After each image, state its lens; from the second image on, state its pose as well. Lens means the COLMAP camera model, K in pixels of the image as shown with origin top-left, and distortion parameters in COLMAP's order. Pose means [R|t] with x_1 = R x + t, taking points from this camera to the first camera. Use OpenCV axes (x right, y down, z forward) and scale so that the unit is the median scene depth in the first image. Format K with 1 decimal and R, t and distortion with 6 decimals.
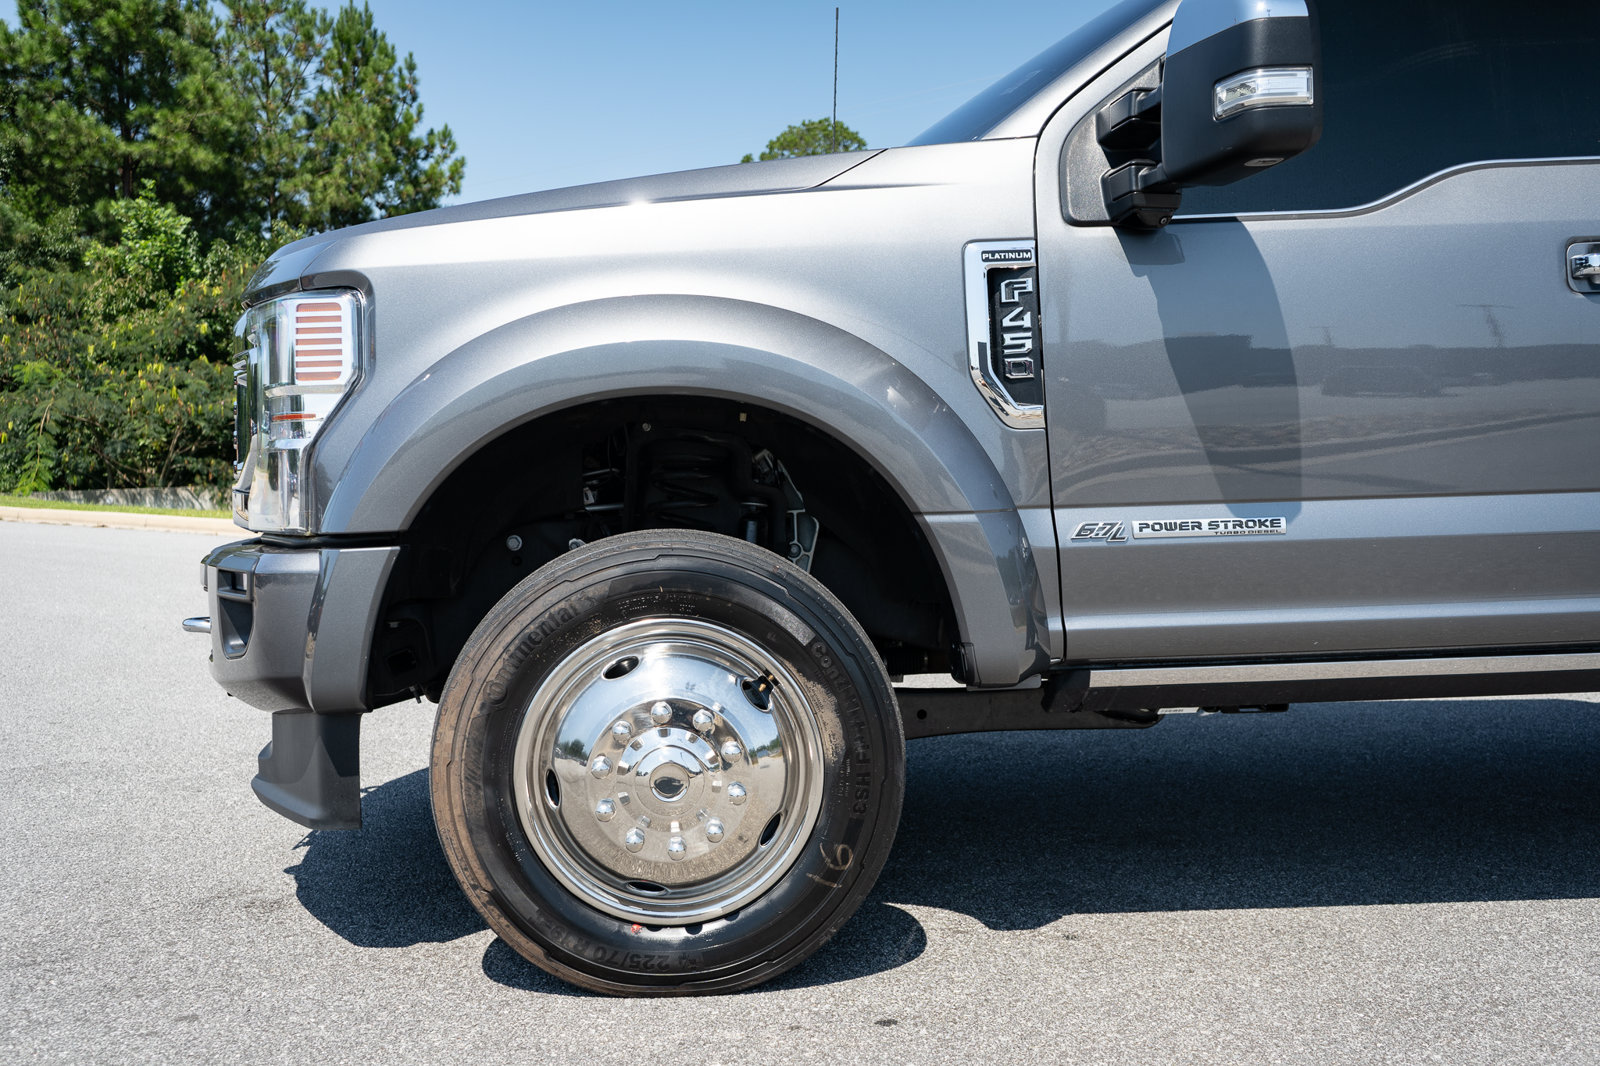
lens RADIAL K [[1612.7, 0, 808.7], [0, 1612.7, 528.9], [0, 0, 1]] dist [0.011758, -0.003438]
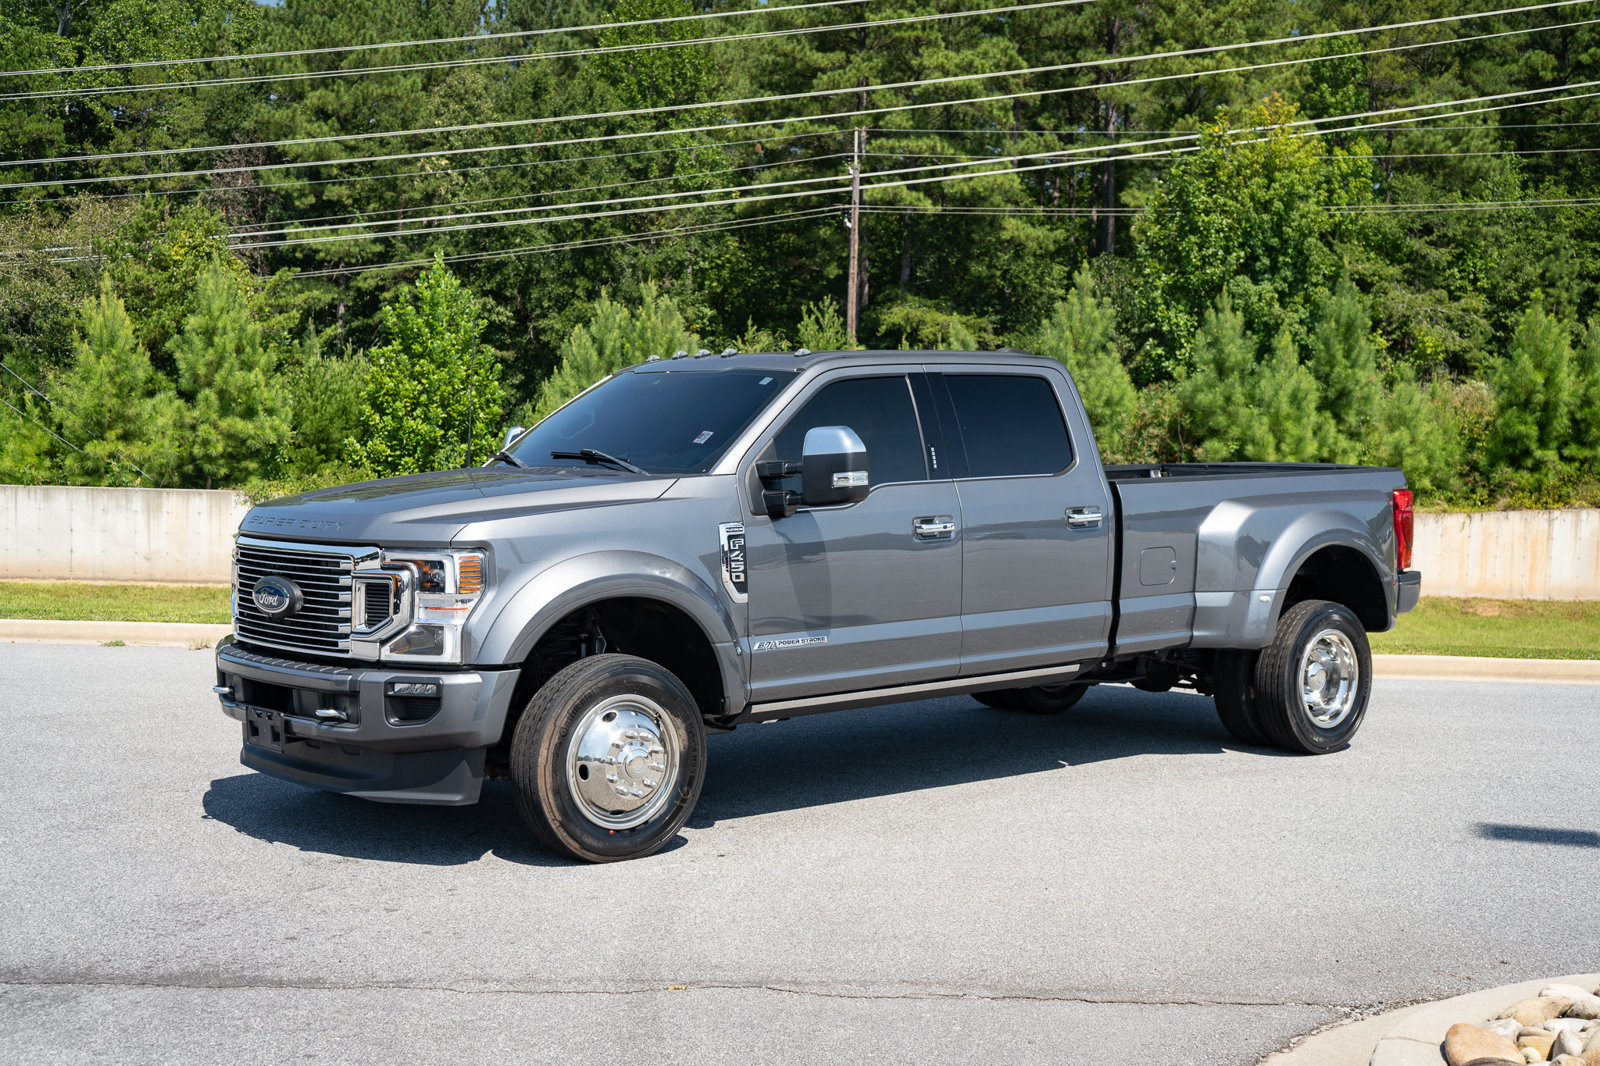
lens RADIAL K [[2013.3, 0, 802.5], [0, 2013.3, 529.4], [0, 0, 1]] dist [0.010865, 0.017801]
pose [[0.803990, -0.012298, 0.594516, -0.113977], [0.011752, 0.999919, 0.004790, -0.013634], [-0.594527, 0.003136, 0.804070, -0.104205]]
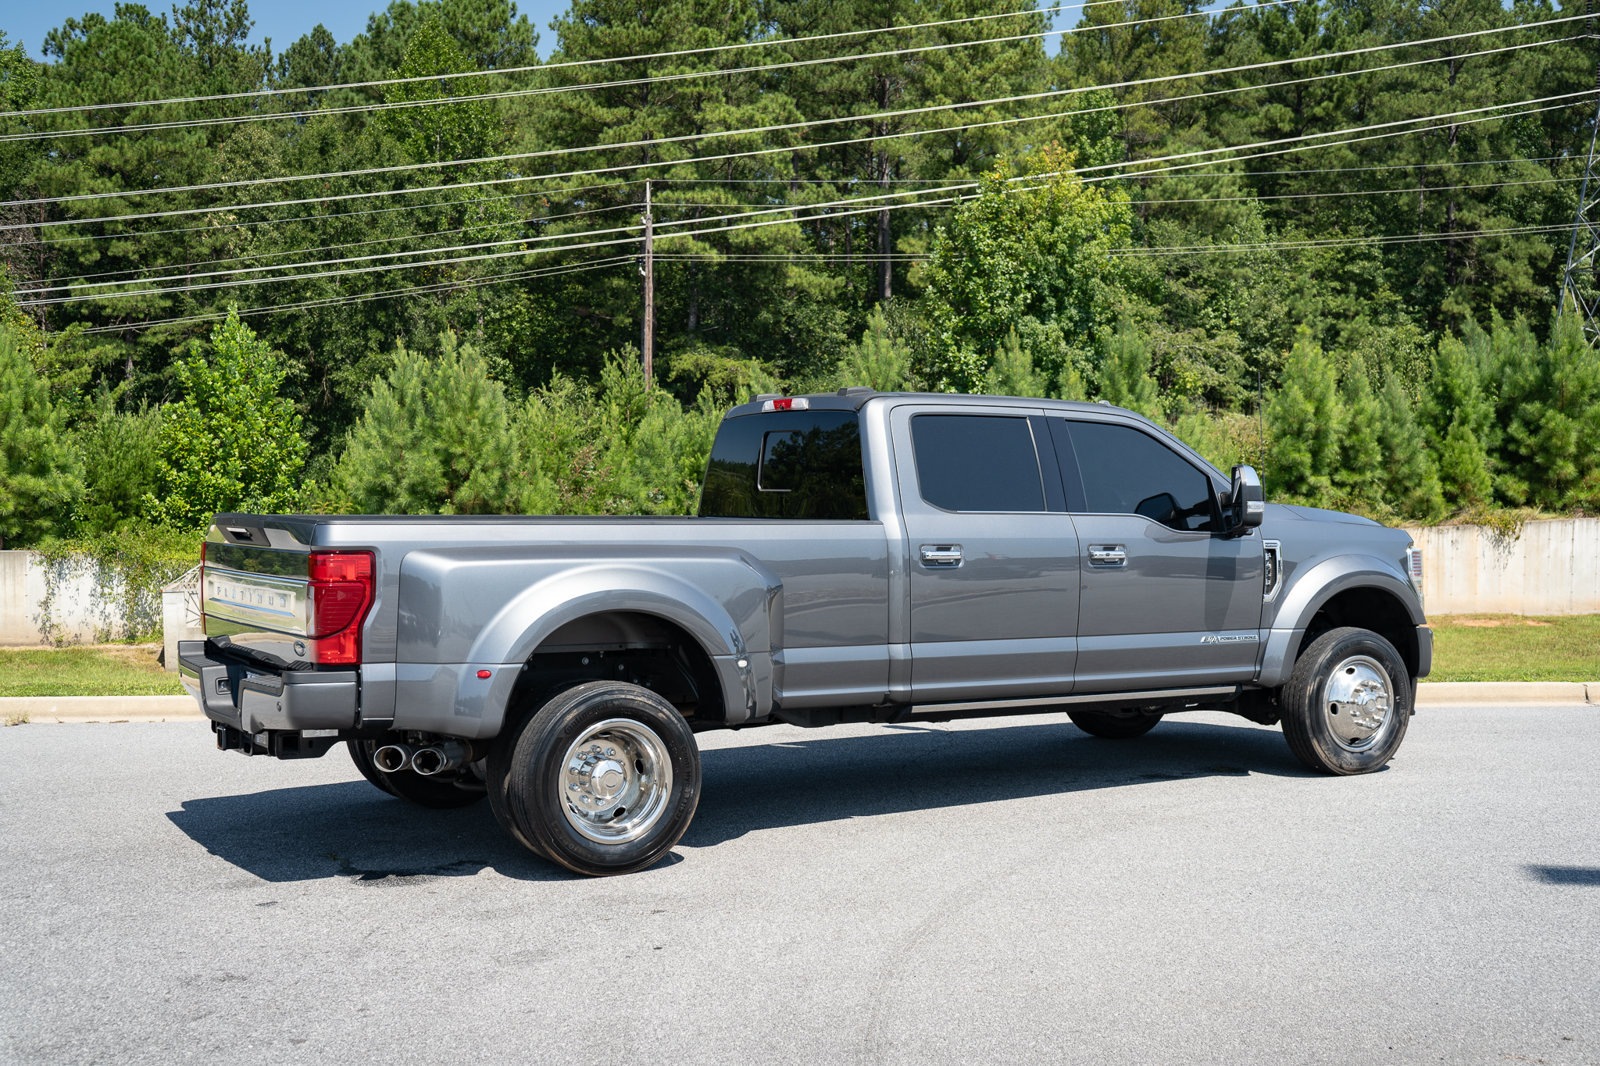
lens RADIAL K [[1934.5, 0, 800.9], [0, 1934.5, 530.0], [0, 0, 1]] dist [0.025228, -0.034684]
pose [[0.734325, -0.021916, 0.678444, -0.108191], [0.040749, 0.999099, -0.011831, -0.015033], [-0.677573, 0.036334, 0.734557, -0.073815]]
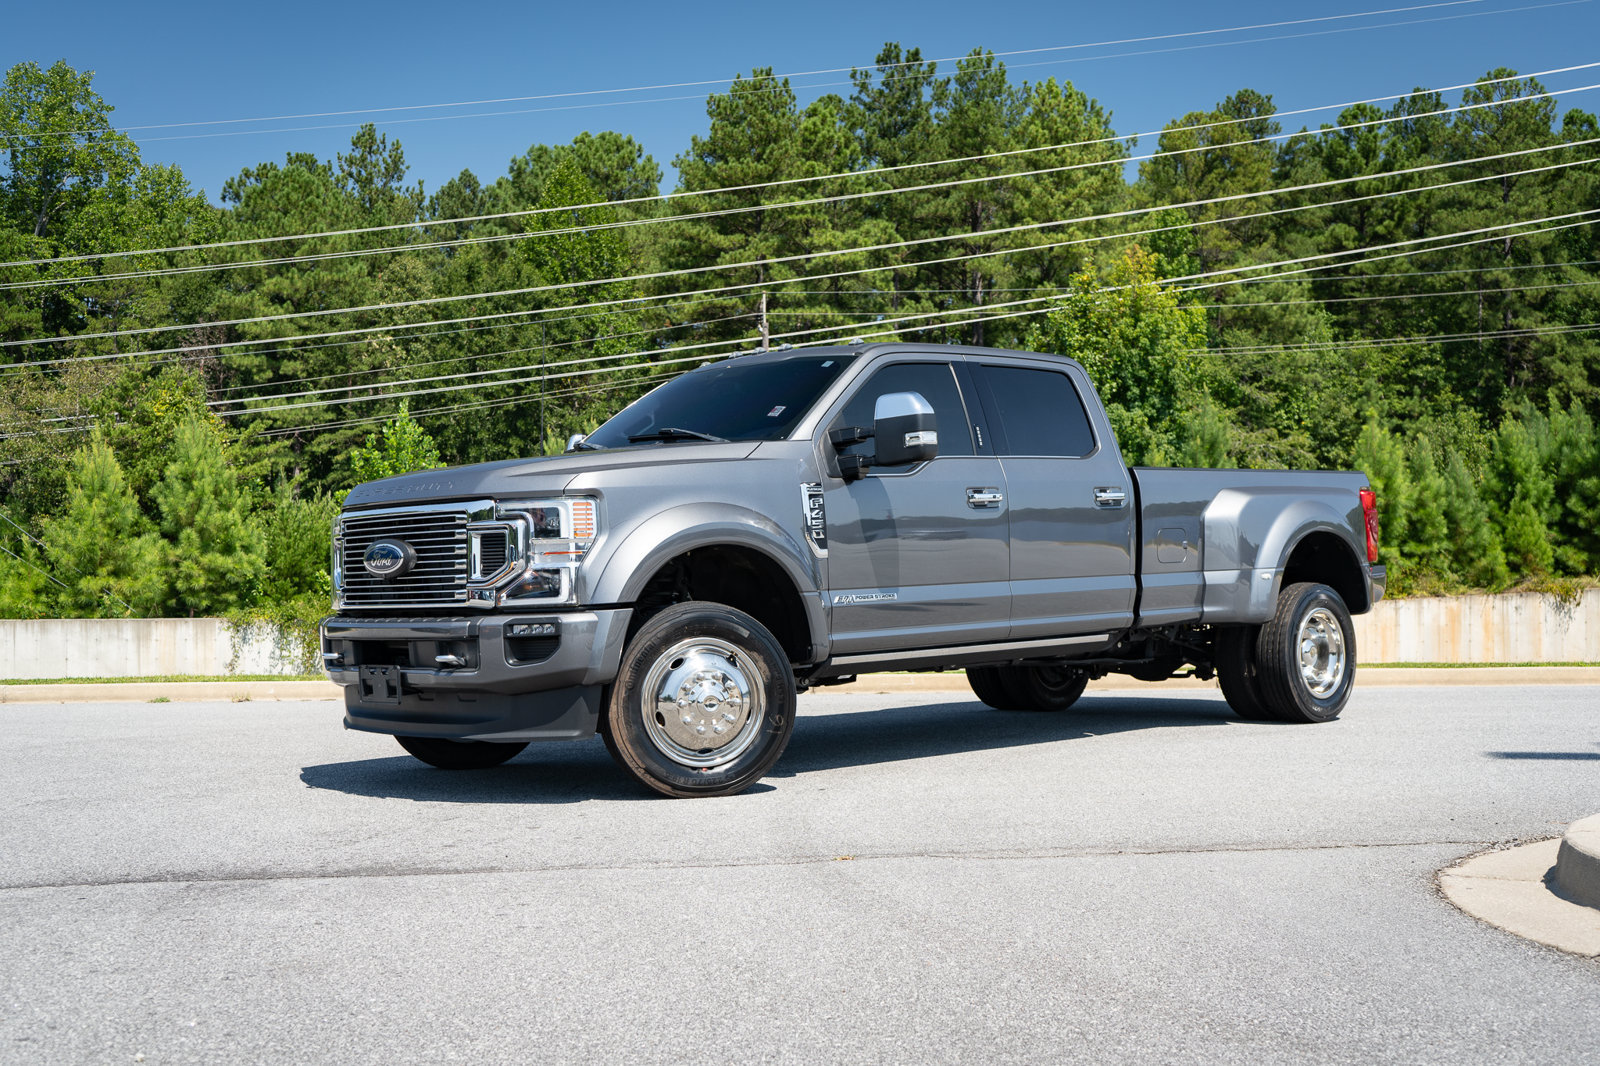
lens RADIAL K [[1796.8, 0, 798.8], [0, 1796.8, 530.8], [0, 0, 1]] dist [-0.002713, 0.036933]
pose [[0.771418, 0.010269, 0.636246, -0.124287], [0.045168, 0.996464, -0.070847, 0.006783], [-0.634724, 0.083391, 0.768226, -0.083301]]
